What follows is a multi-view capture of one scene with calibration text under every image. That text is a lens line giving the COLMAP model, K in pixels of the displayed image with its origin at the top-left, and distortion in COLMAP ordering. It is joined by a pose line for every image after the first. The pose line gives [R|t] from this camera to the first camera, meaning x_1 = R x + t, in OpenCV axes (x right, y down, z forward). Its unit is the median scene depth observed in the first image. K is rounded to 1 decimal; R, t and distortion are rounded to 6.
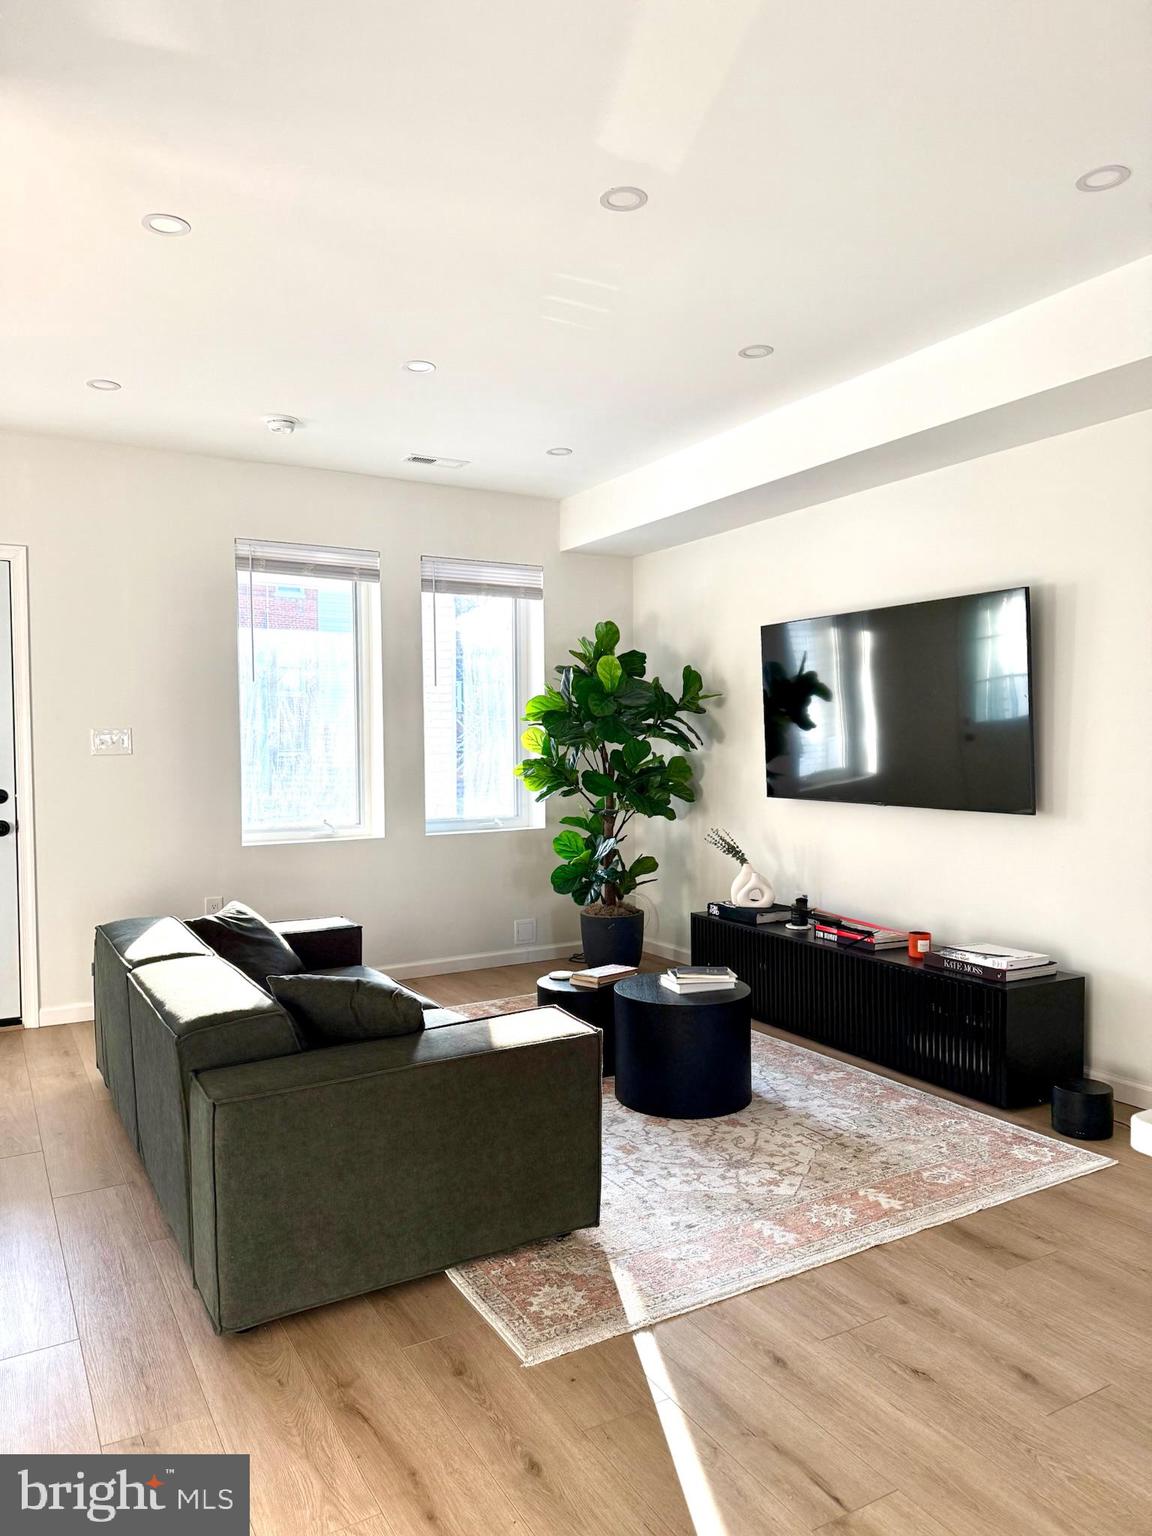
lens RADIAL K [[1062.1, 0, 576.0], [0, 1062.1, 768.0], [0, 0, 1]] dist [0.147447, -0.286818]
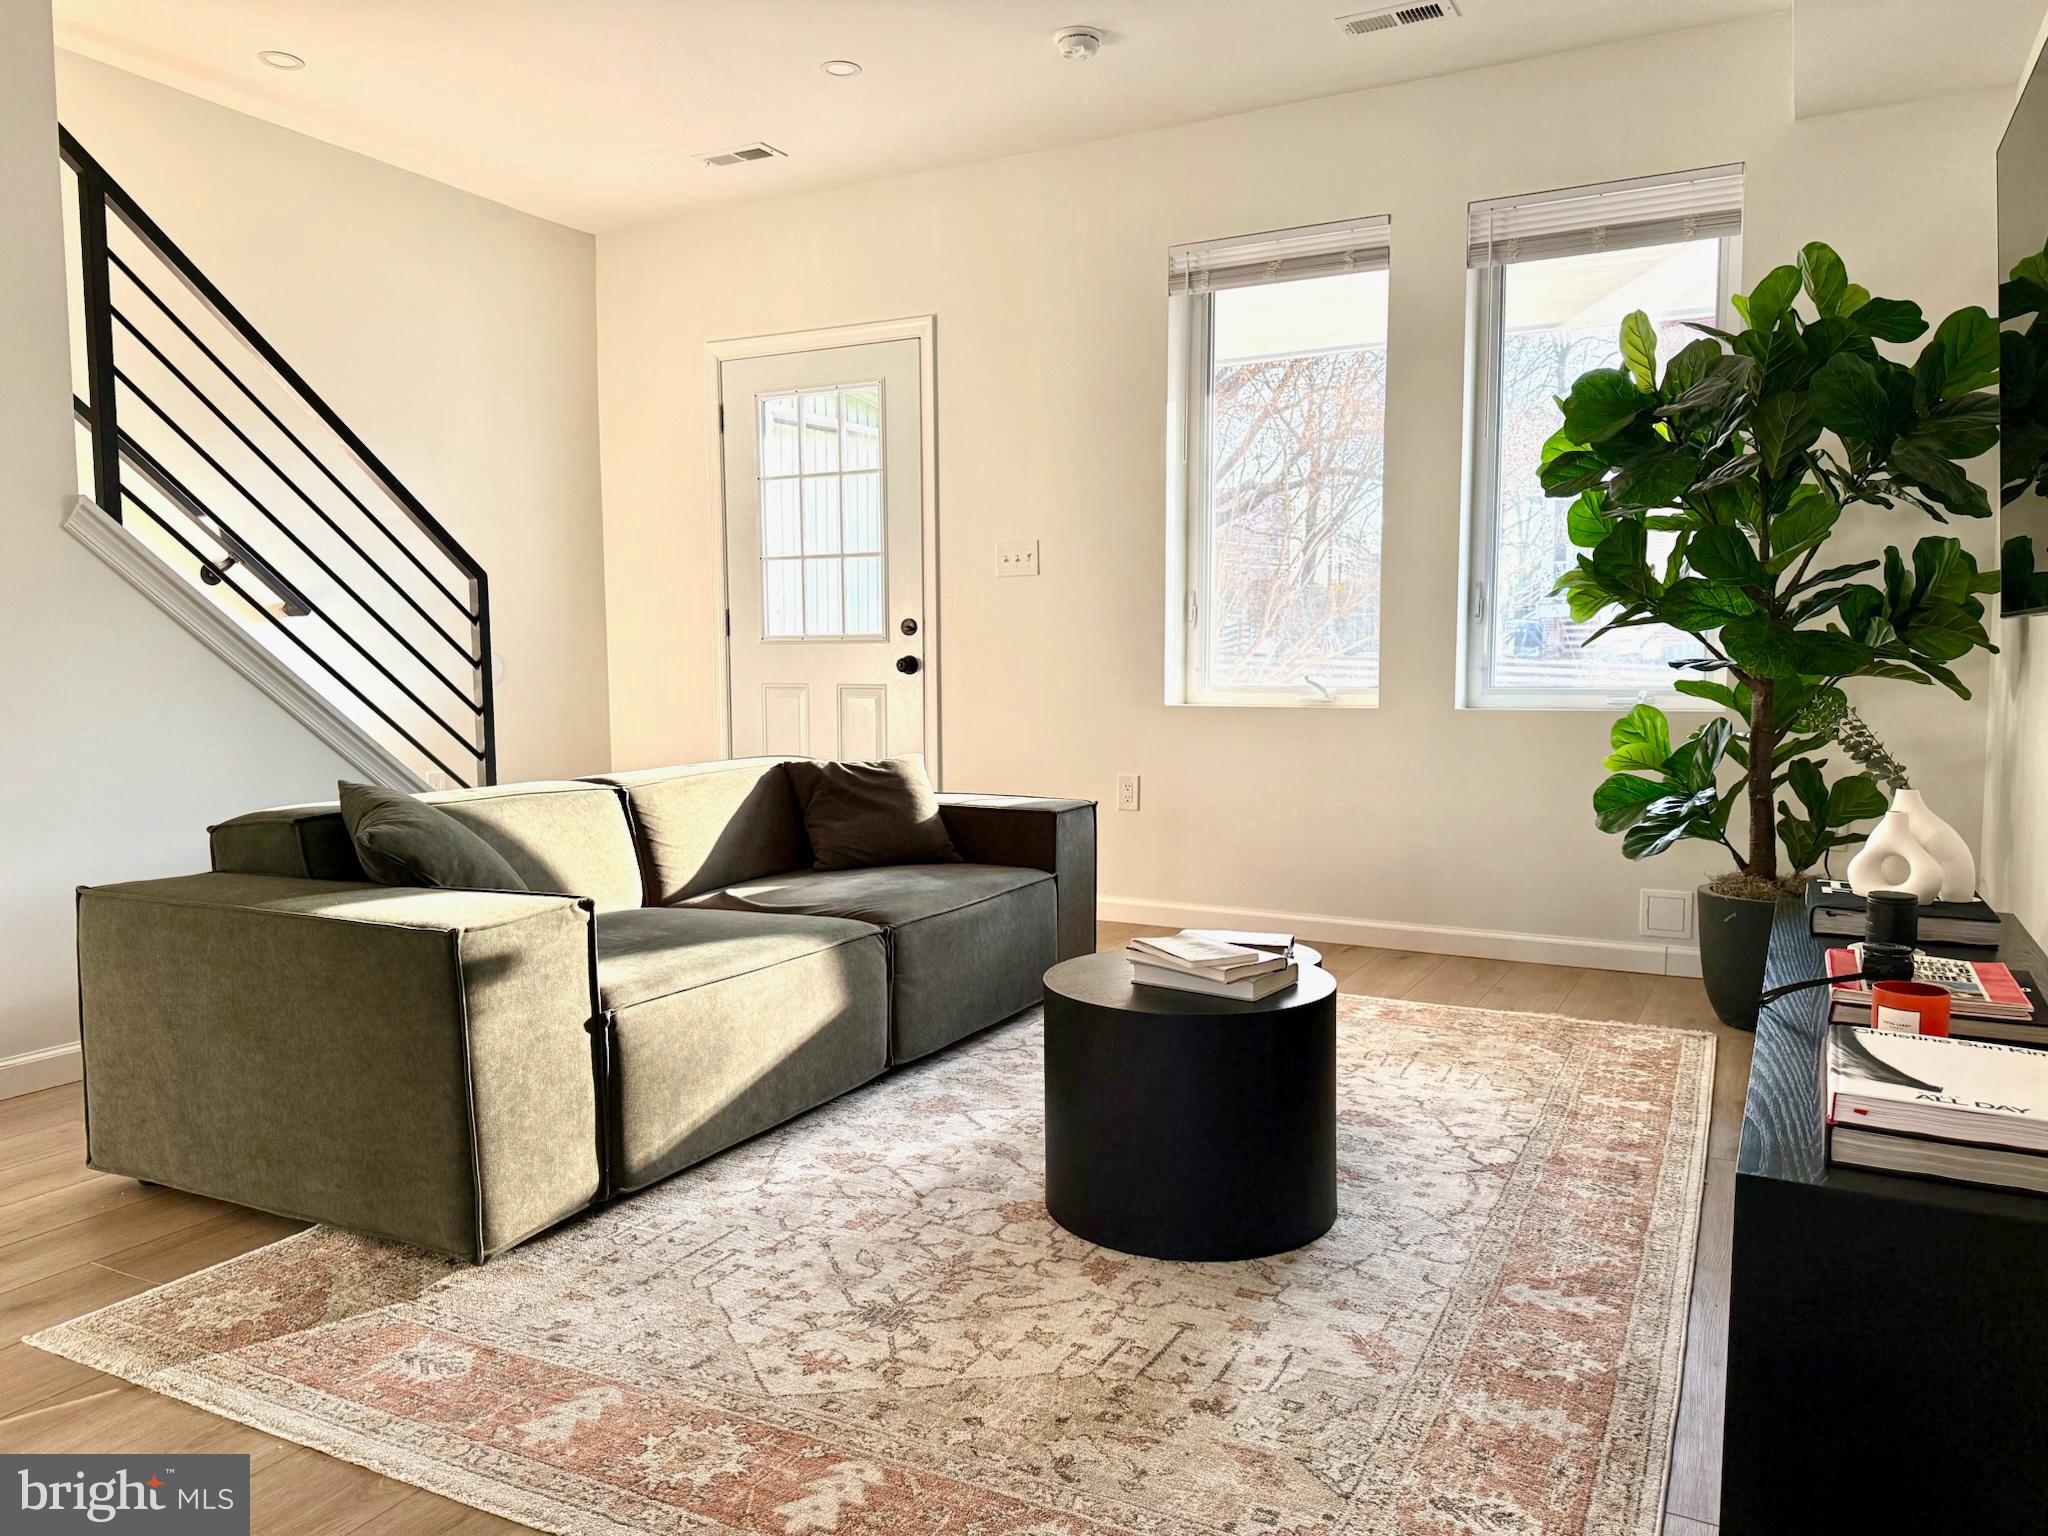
lens RADIAL K [[1431.9, 0, 1030.1], [0, 1431.9, 773.6], [0, 0, 1]] dist [0.039755, -0.046278]
pose [[0.535416, 0.073978, -0.841342, 0.540381], [-0.024925, 0.997107, 0.071812, 0.067995], [0.844220, -0.017479, 0.535711, 0.566021]]
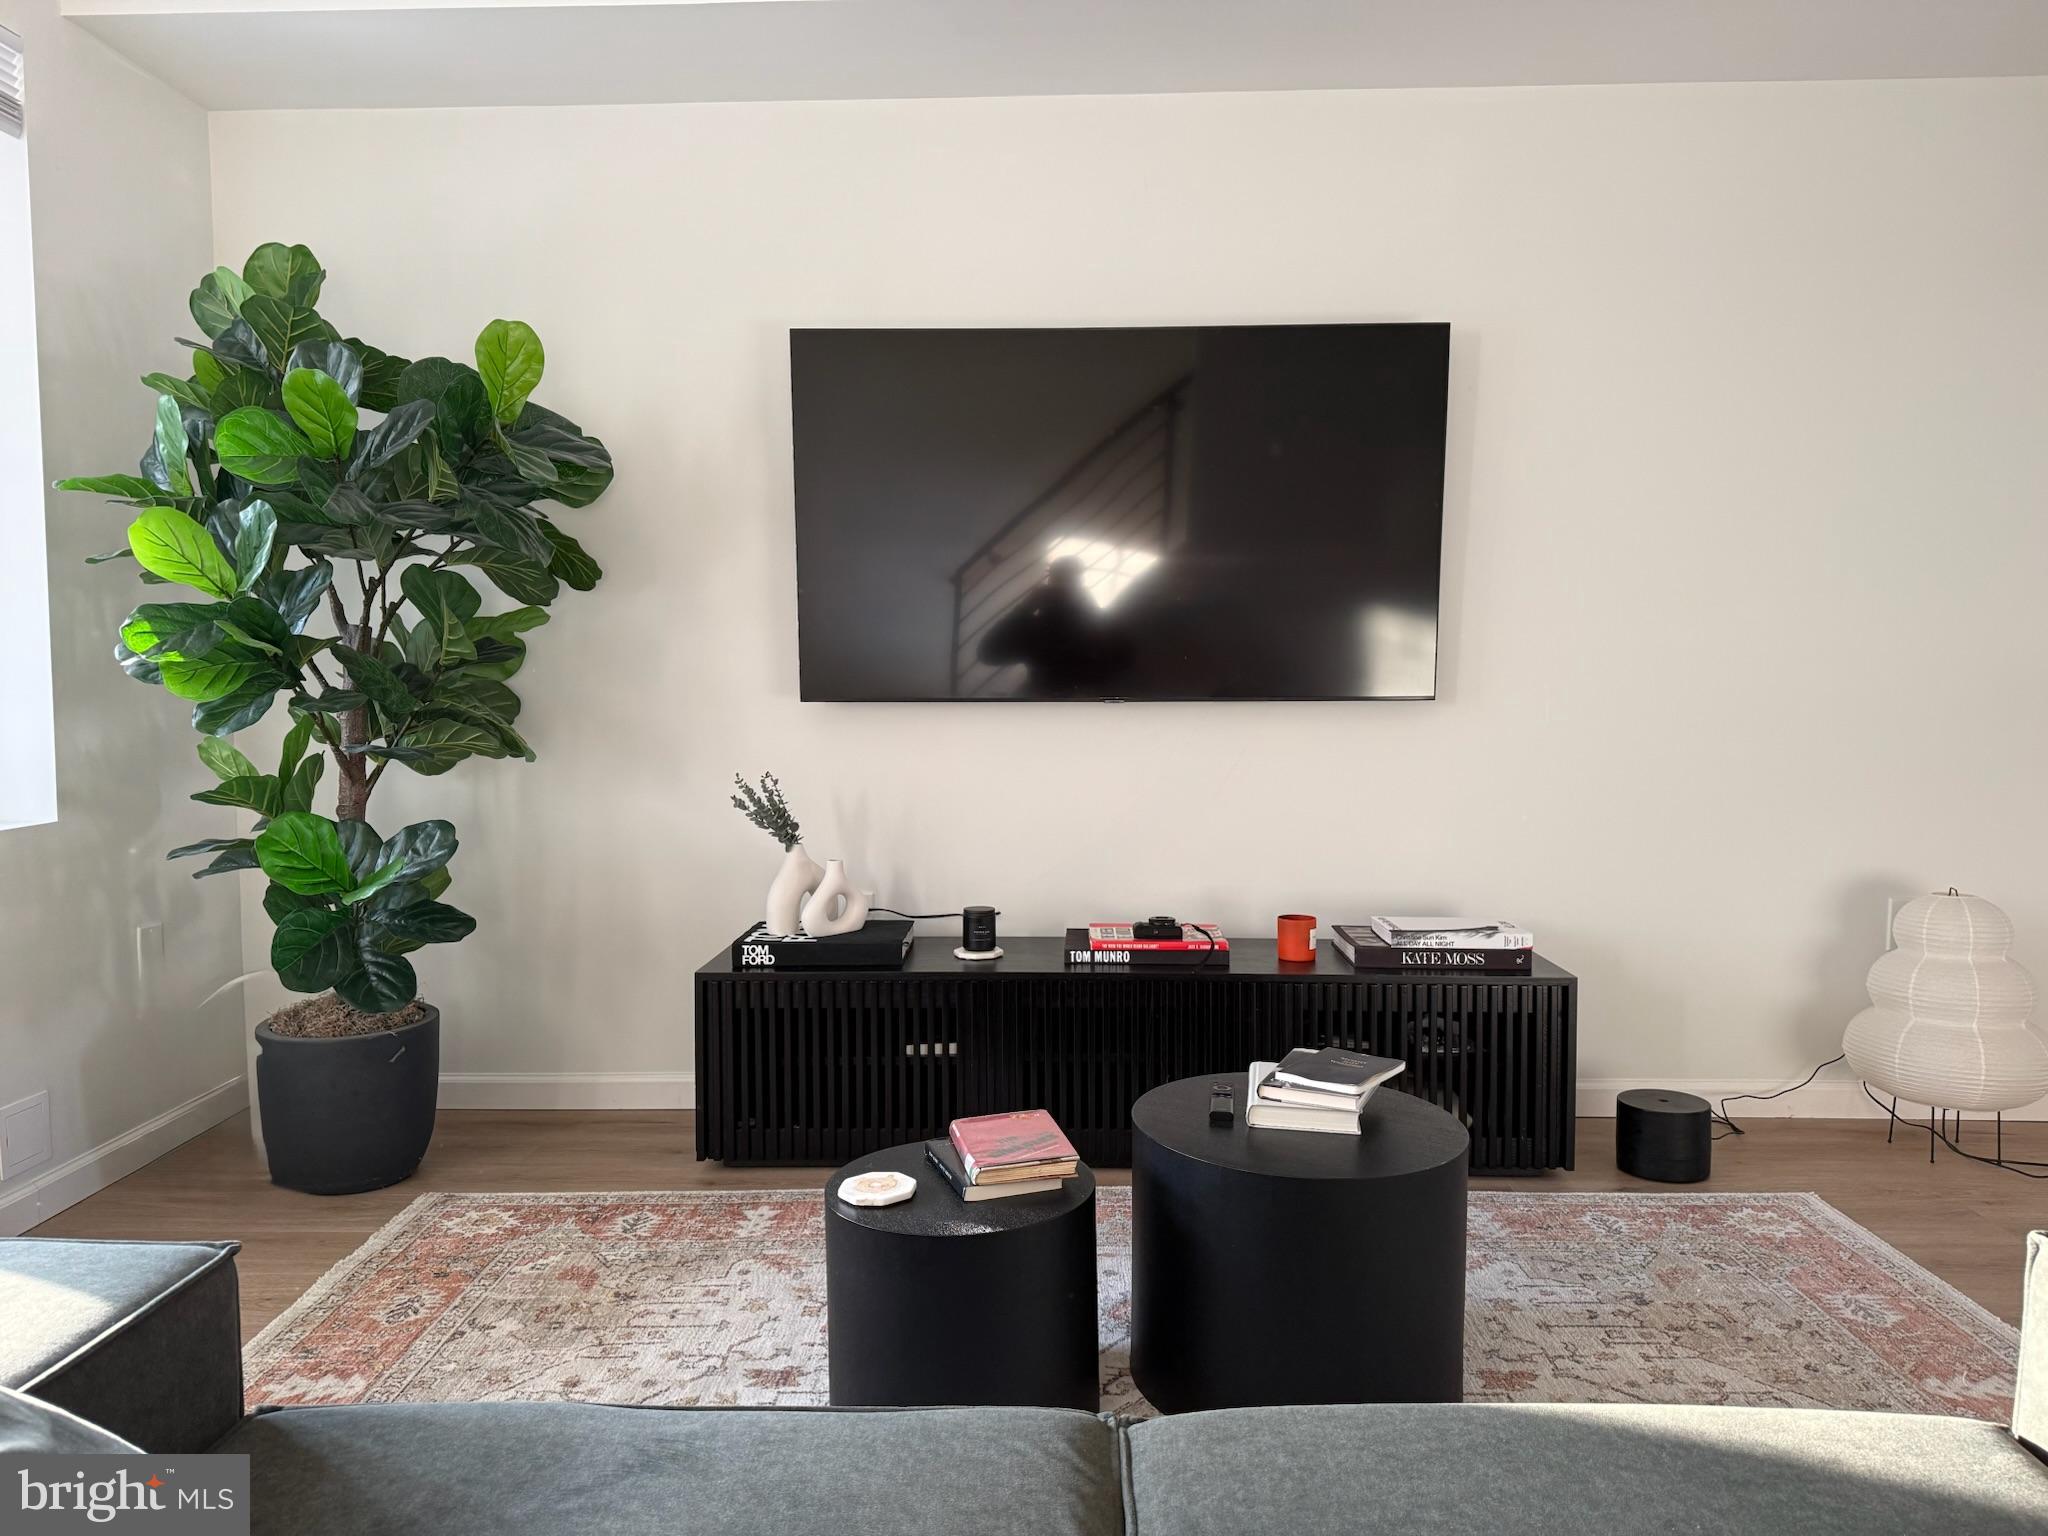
lens RADIAL K [[1431.9, 0, 1030.1], [0, 1431.9, 773.6], [0, 0, 1]] dist [0.039755, -0.046278]
pose [[0.526809, -0.051204, 0.848440, -0.388571], [0.024782, 0.998685, 0.044884, 0.042183], [-0.849623, -0.002619, 0.527385, 0.739711]]
